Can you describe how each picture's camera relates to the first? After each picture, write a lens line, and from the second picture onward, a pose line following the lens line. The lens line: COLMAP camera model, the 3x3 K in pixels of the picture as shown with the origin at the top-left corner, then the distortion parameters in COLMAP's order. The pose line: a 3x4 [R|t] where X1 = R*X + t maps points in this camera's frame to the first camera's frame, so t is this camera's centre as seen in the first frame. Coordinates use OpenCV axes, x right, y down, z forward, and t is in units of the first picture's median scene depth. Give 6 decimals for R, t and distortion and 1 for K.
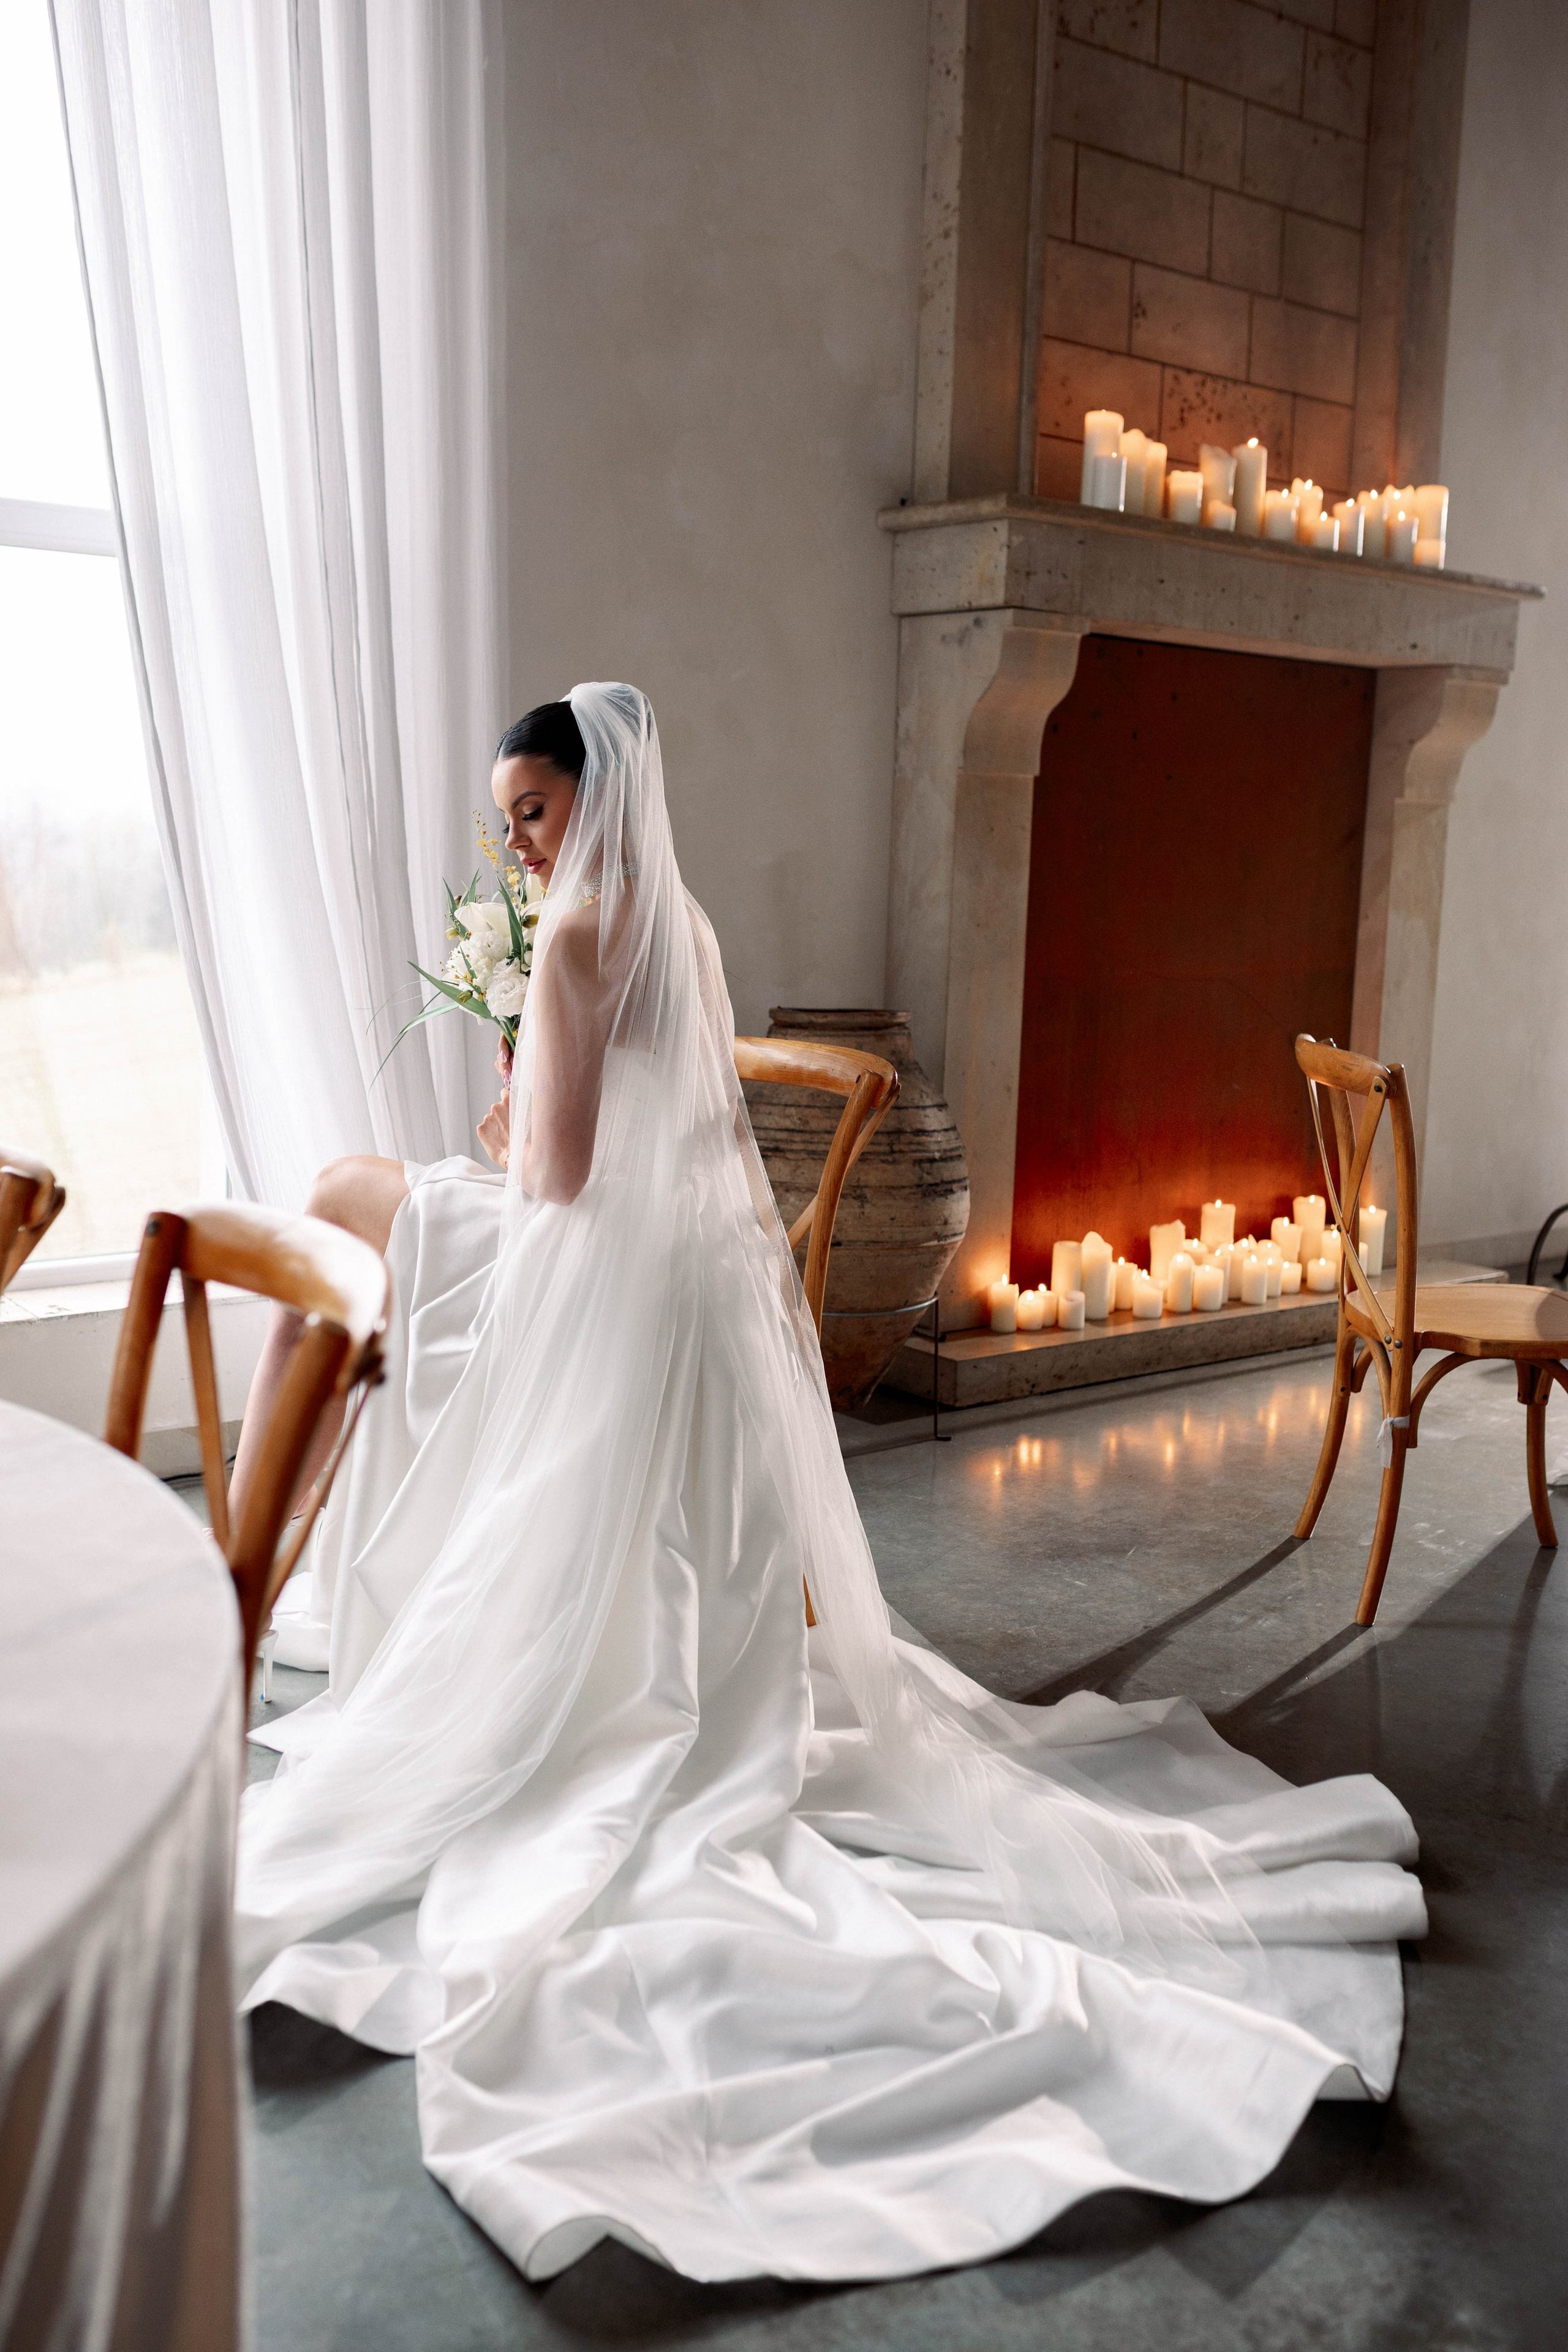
lens RADIAL K [[2206.5, 0, 754.5], [0, 2206.5, 1201.1], [0, 0, 1]] dist [-0.002920, 0.006131]
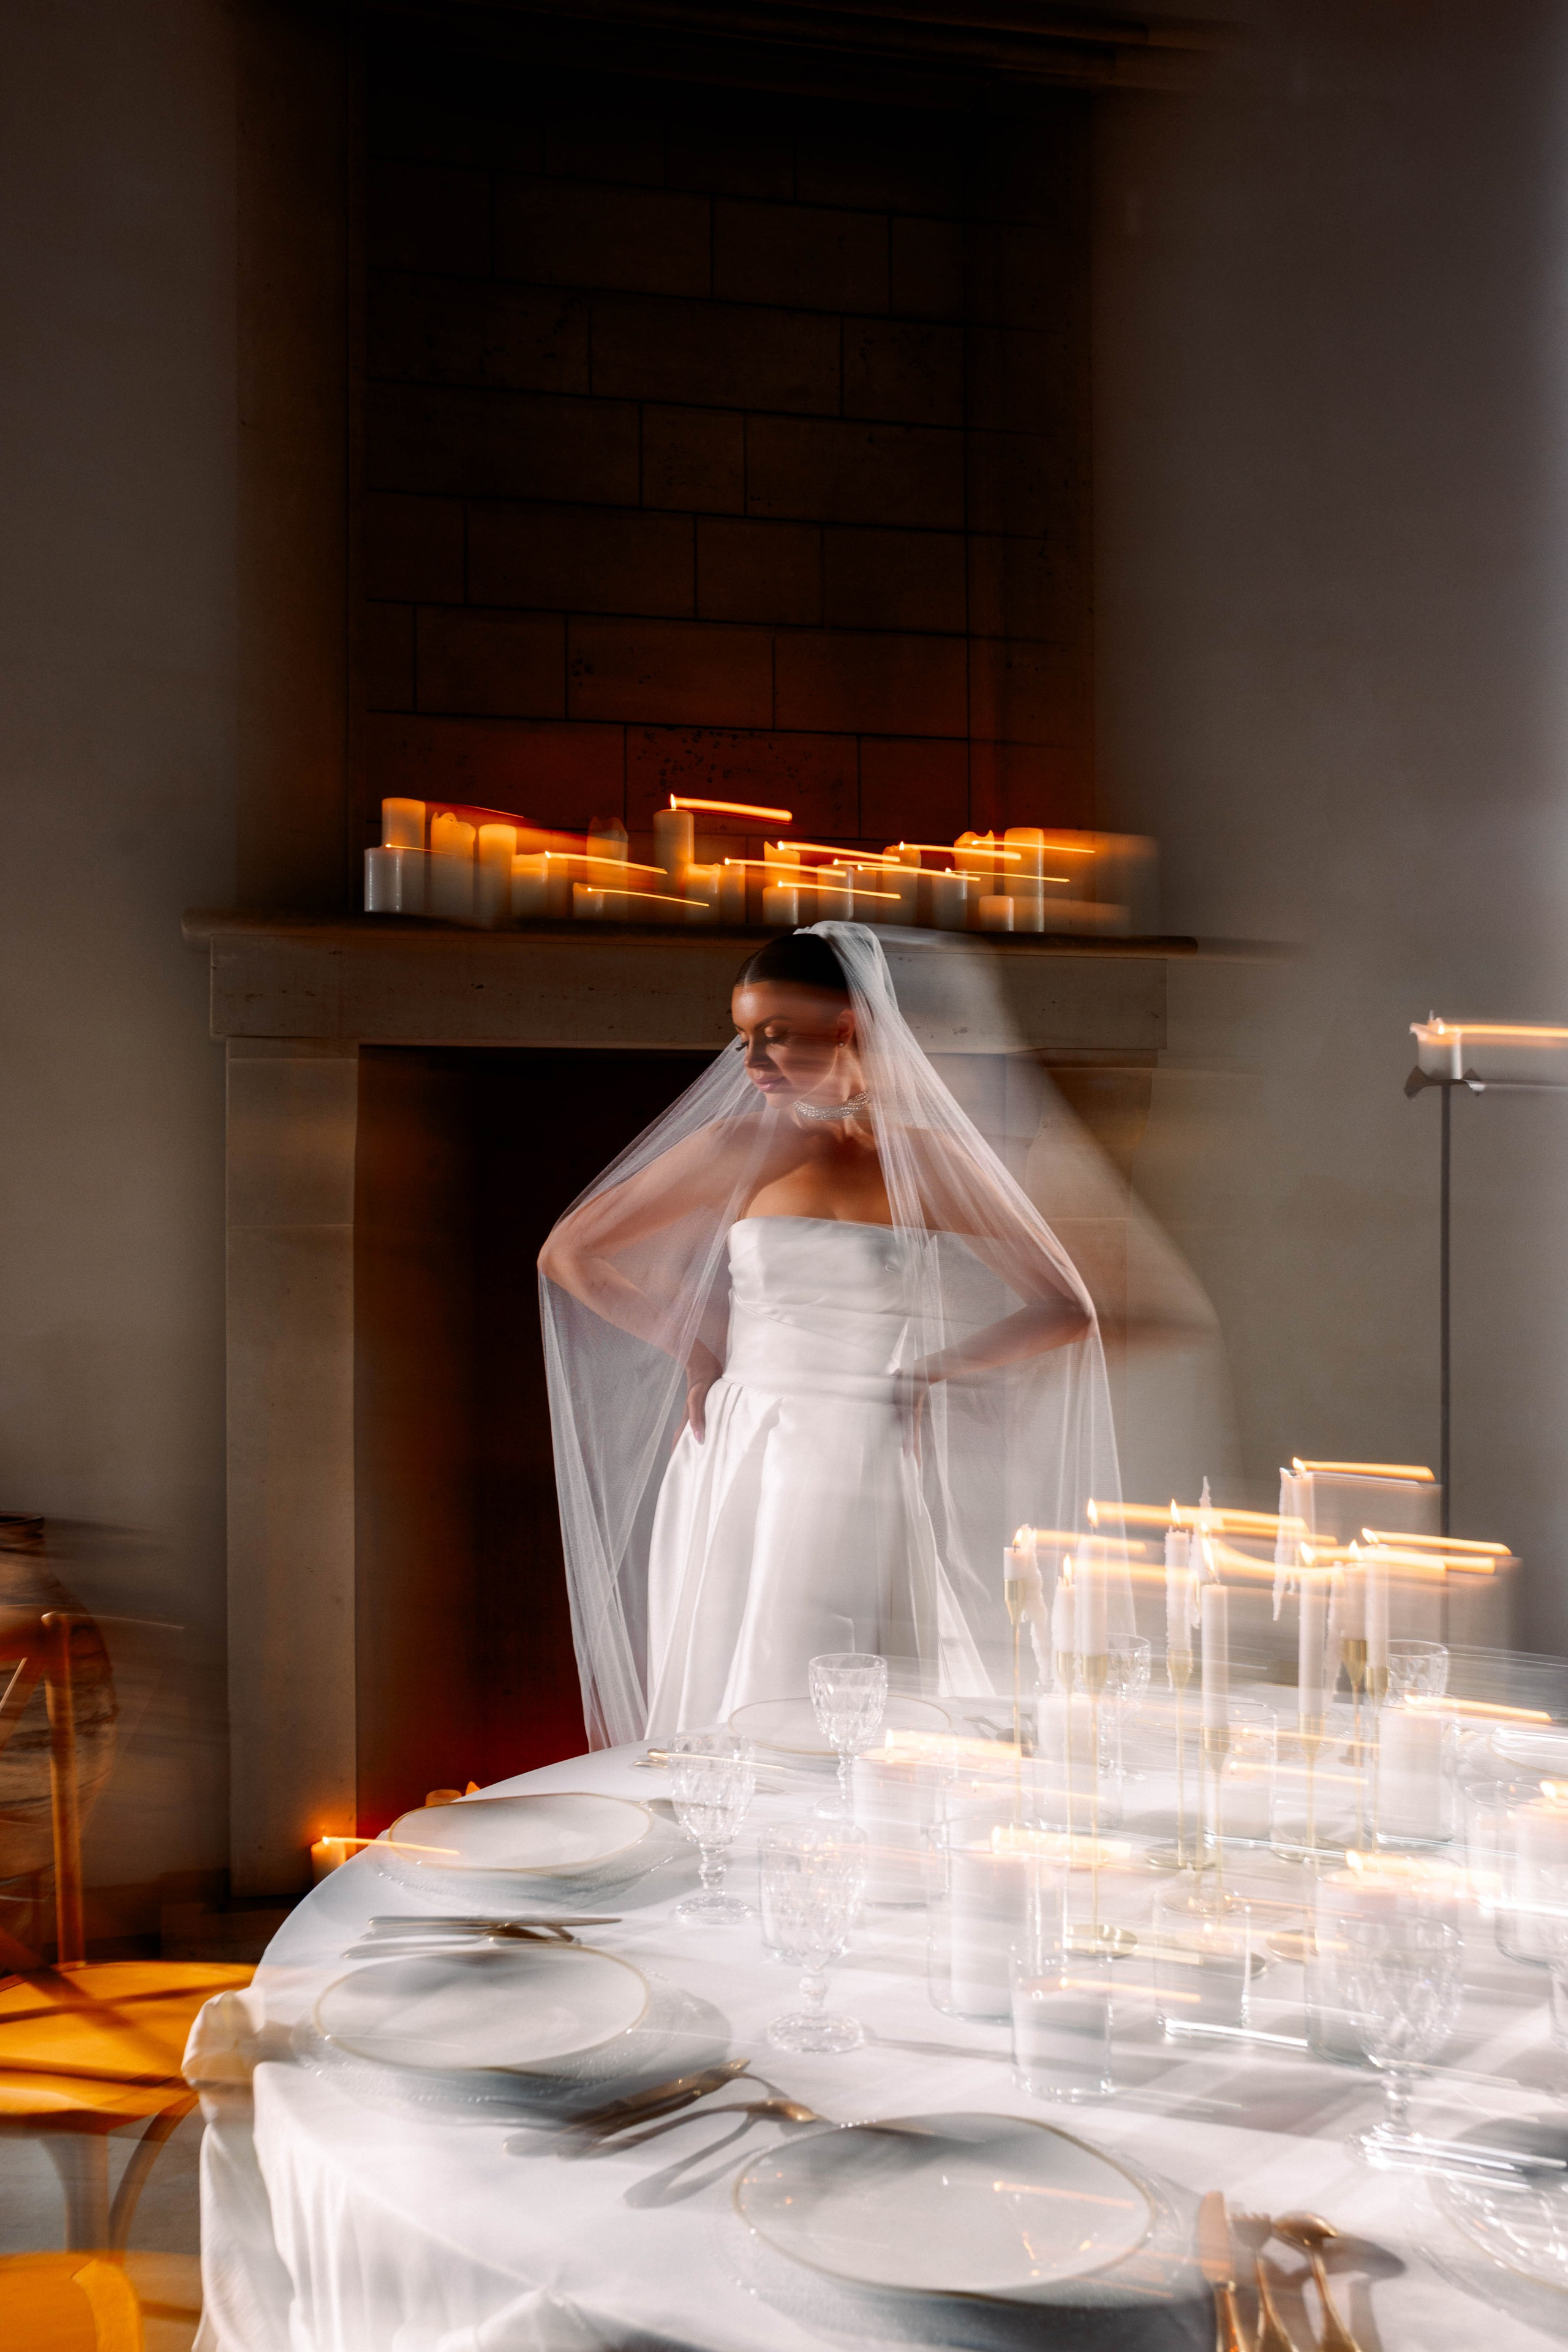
lens RADIAL K [[2206.5, 0, 754.5], [0, 2206.5, 1201.1], [0, 0, 1]] dist [-0.002920, 0.006131]
pose [[0.916964, -0.025175, -0.398174, 0.558885], [-0.033757, 0.989533, -0.140305, -0.083620], [0.397539, 0.142096, 0.906516, 0.284621]]
